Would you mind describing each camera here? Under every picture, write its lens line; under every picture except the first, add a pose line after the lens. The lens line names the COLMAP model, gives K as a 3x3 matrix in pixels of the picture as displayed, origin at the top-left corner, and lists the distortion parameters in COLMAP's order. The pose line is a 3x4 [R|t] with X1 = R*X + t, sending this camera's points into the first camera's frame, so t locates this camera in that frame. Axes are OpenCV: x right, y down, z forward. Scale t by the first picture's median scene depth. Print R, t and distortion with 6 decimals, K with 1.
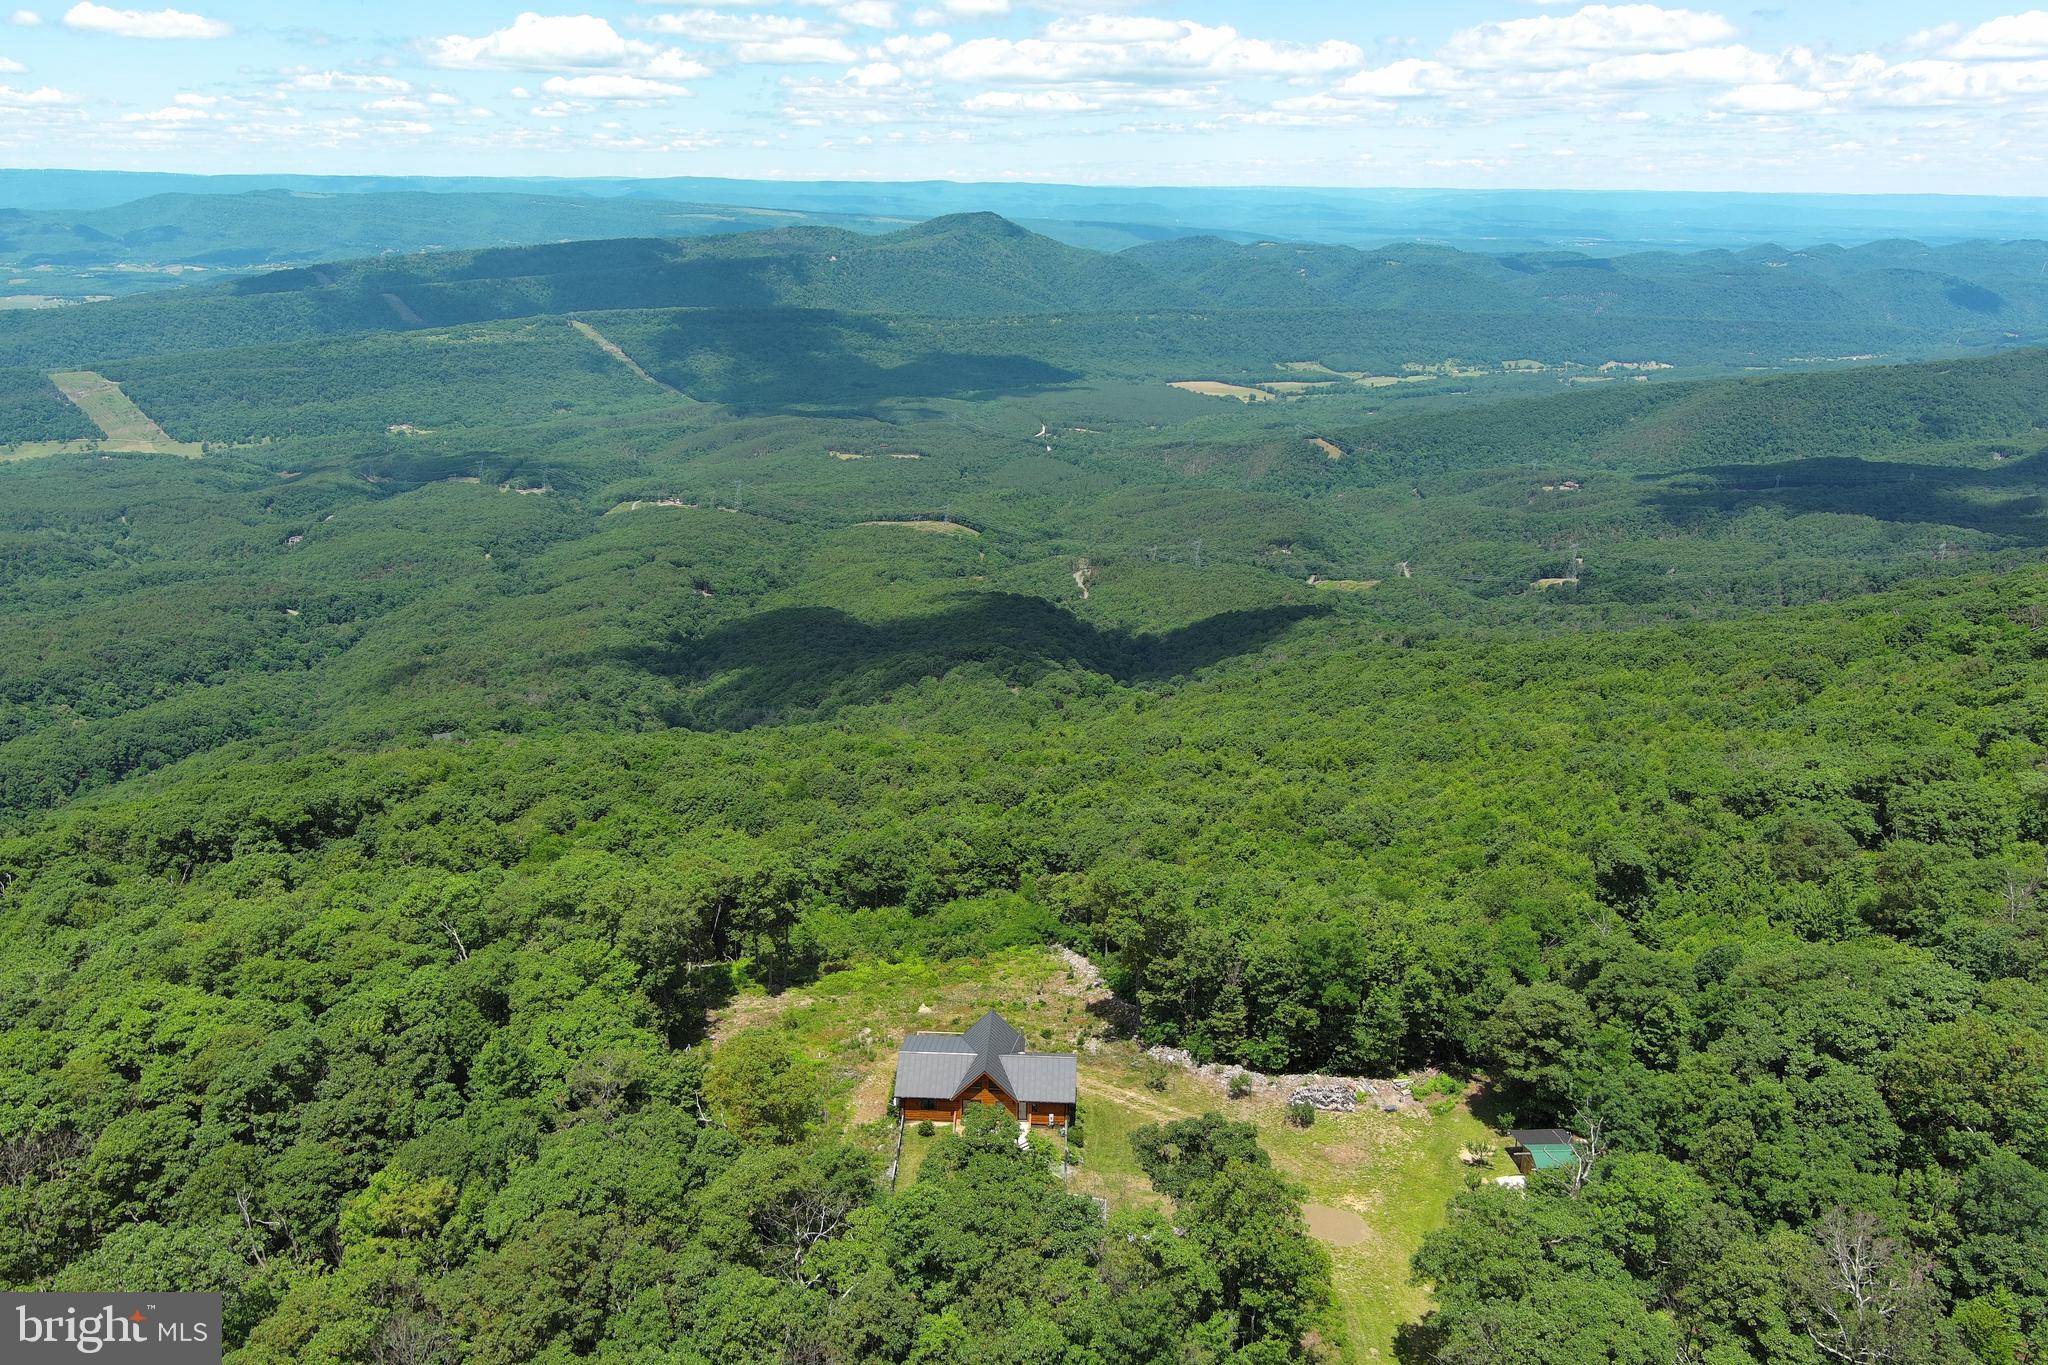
lens RADIAL K [[1582.2, 0, 1022.1], [0, 1582.2, 688.0], [0, 0, 1]] dist [0.026886, -0.025449]
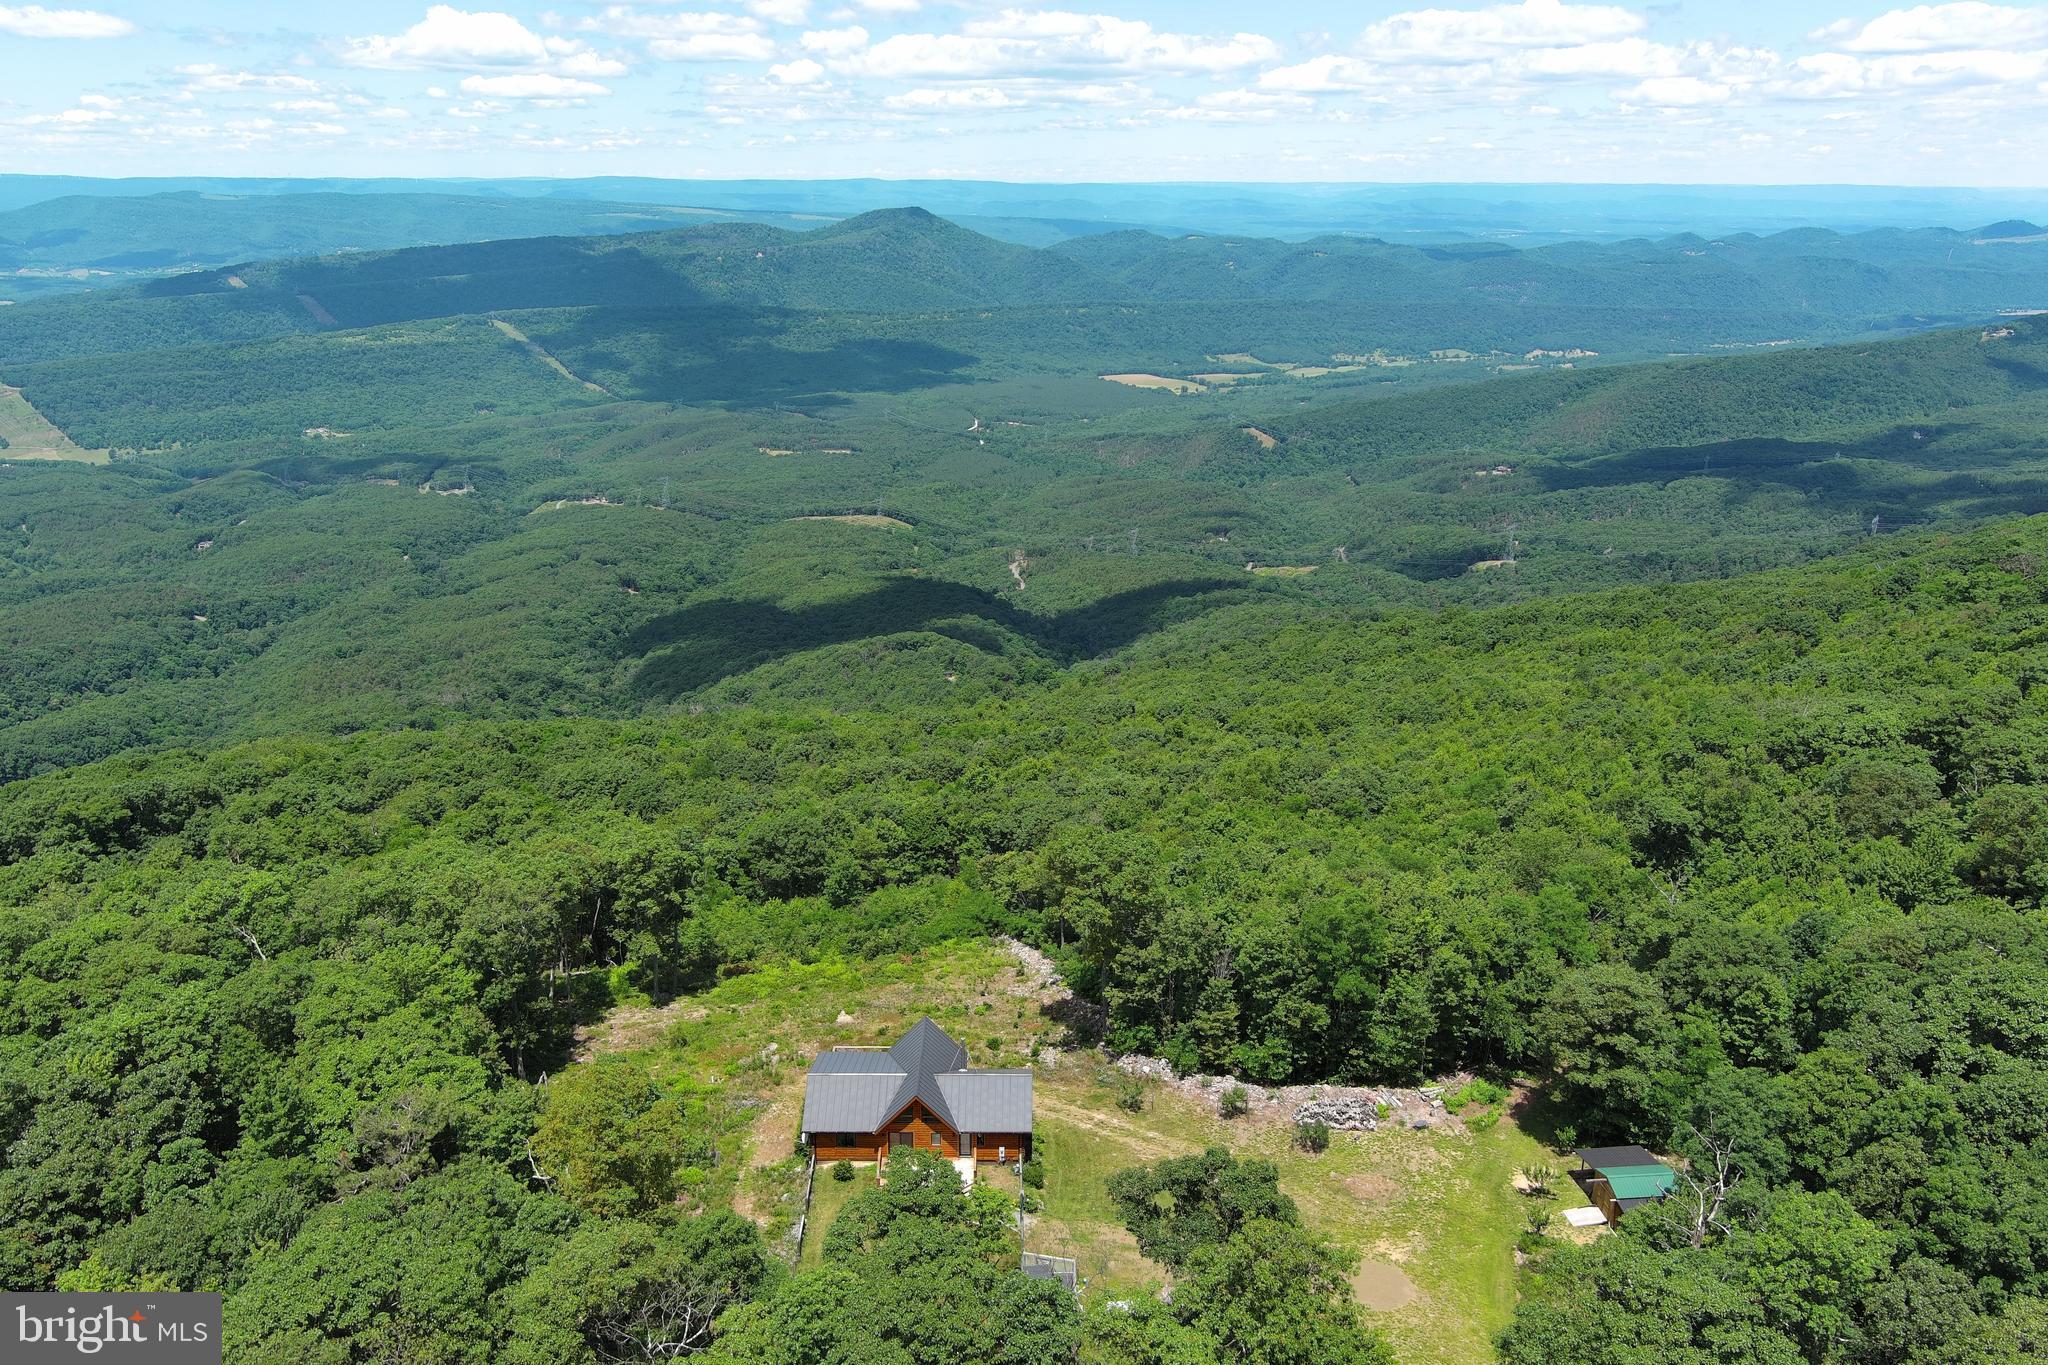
lens RADIAL K [[1582.2, 0, 1022.1], [0, 1582.2, 688.0], [0, 0, 1]] dist [0.026886, -0.025449]
pose [[0.999020, -0.020572, 0.039202, 0.001595], [0.020519, 0.999788, 0.001751, 0.026880], [-0.039229, -0.000945, 0.999230, 0.146281]]
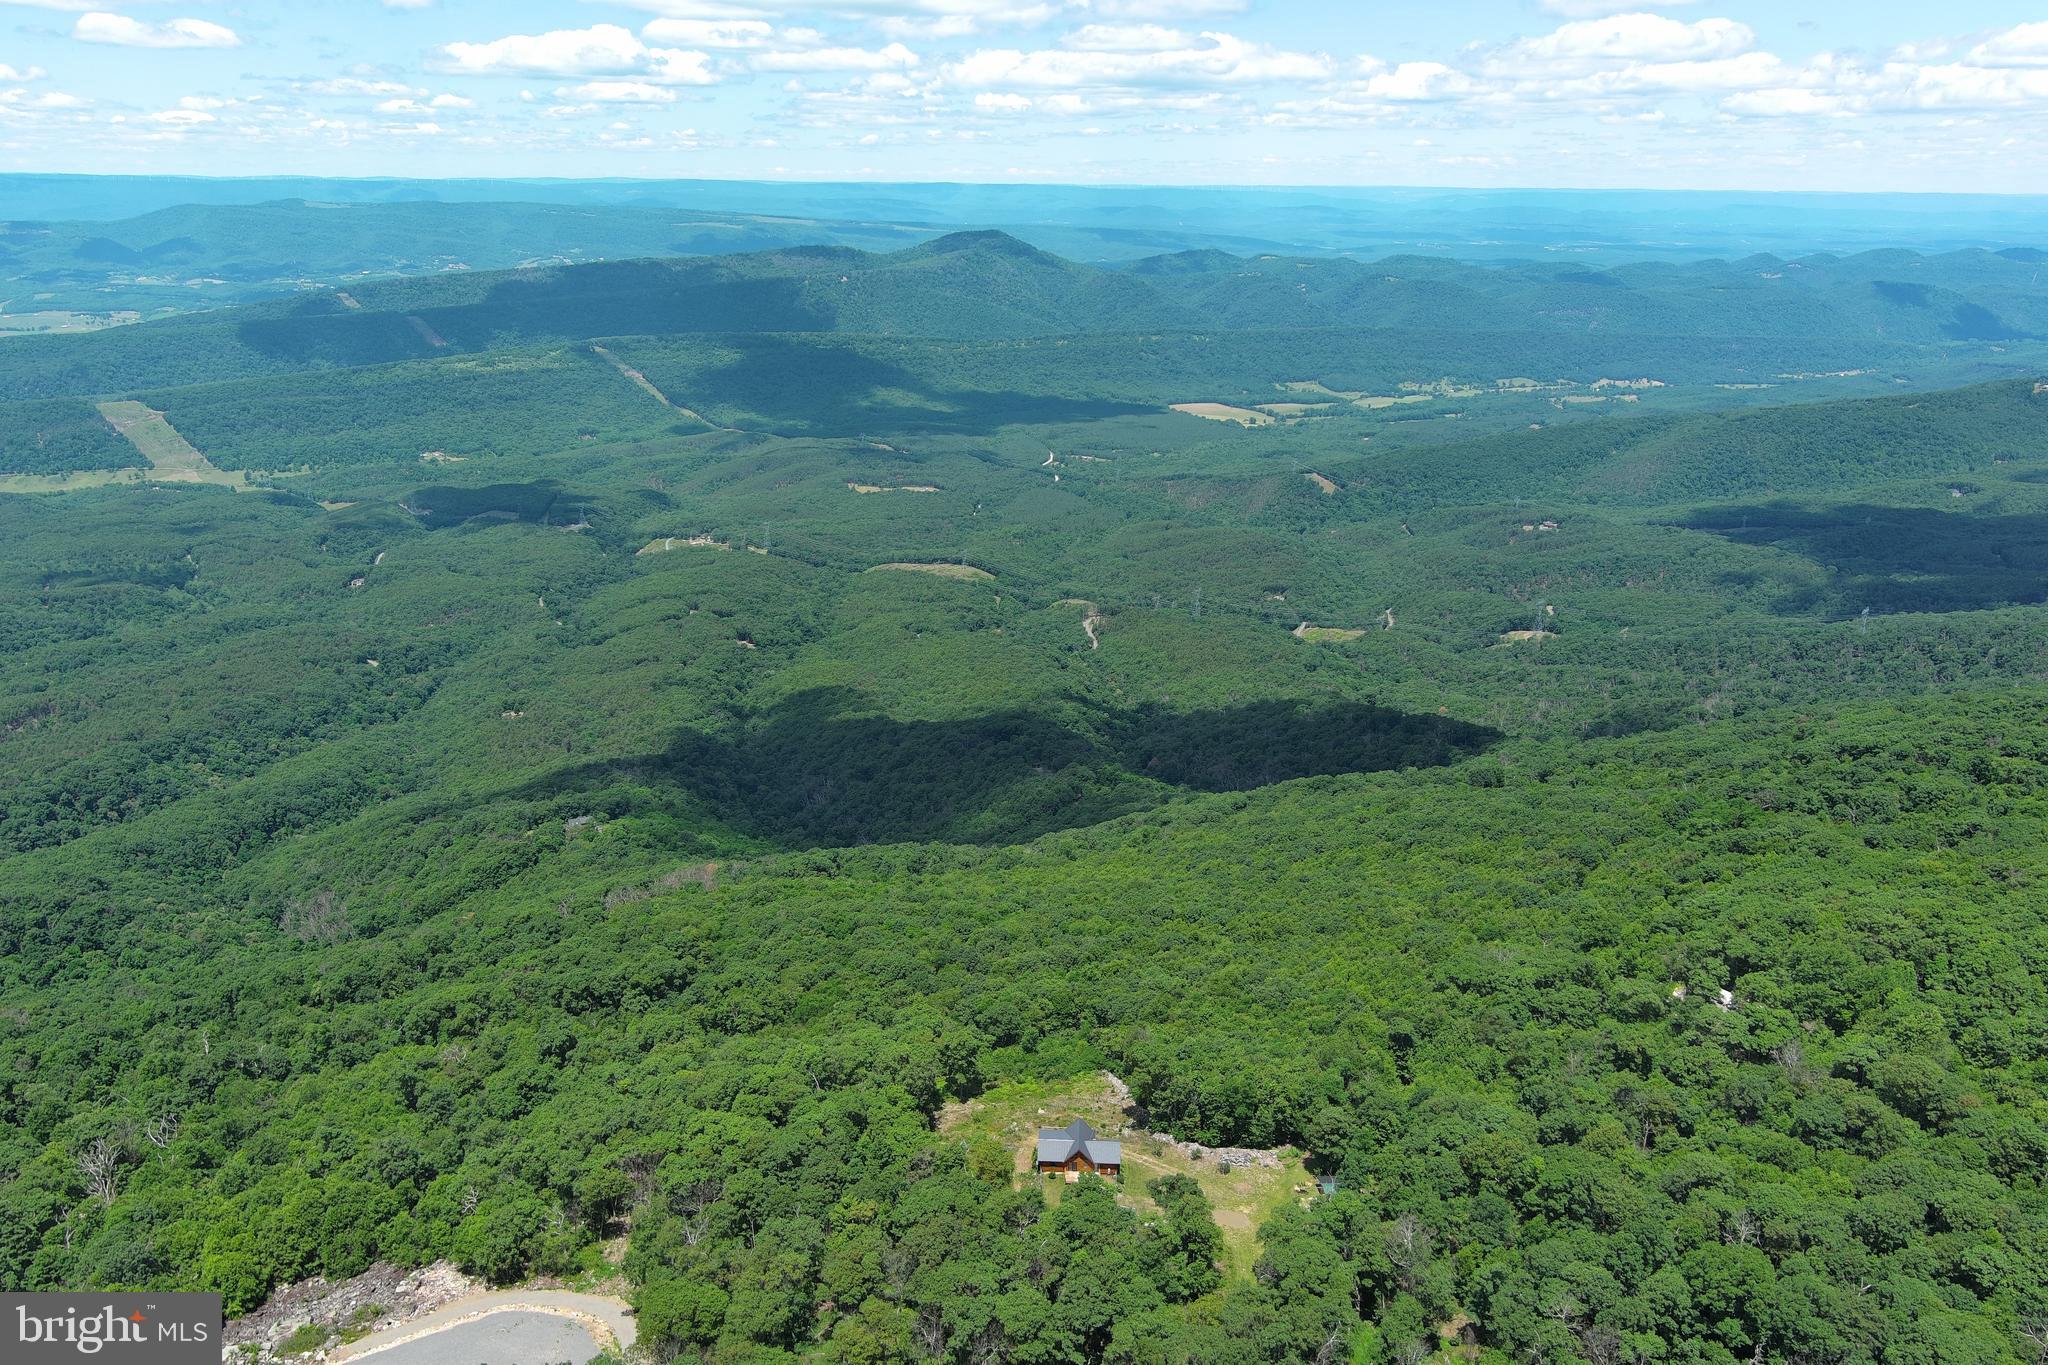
lens RADIAL K [[1582.2, 0, 1022.1], [0, 1582.2, 688.0], [0, 0, 1]] dist [0.026886, -0.025449]
pose [[0.999997, -0.000836, -0.002353, -0.067569], [0.000842, 0.999997, 0.002255, -0.281647], [0.002351, -0.002257, 0.999995, -0.836851]]
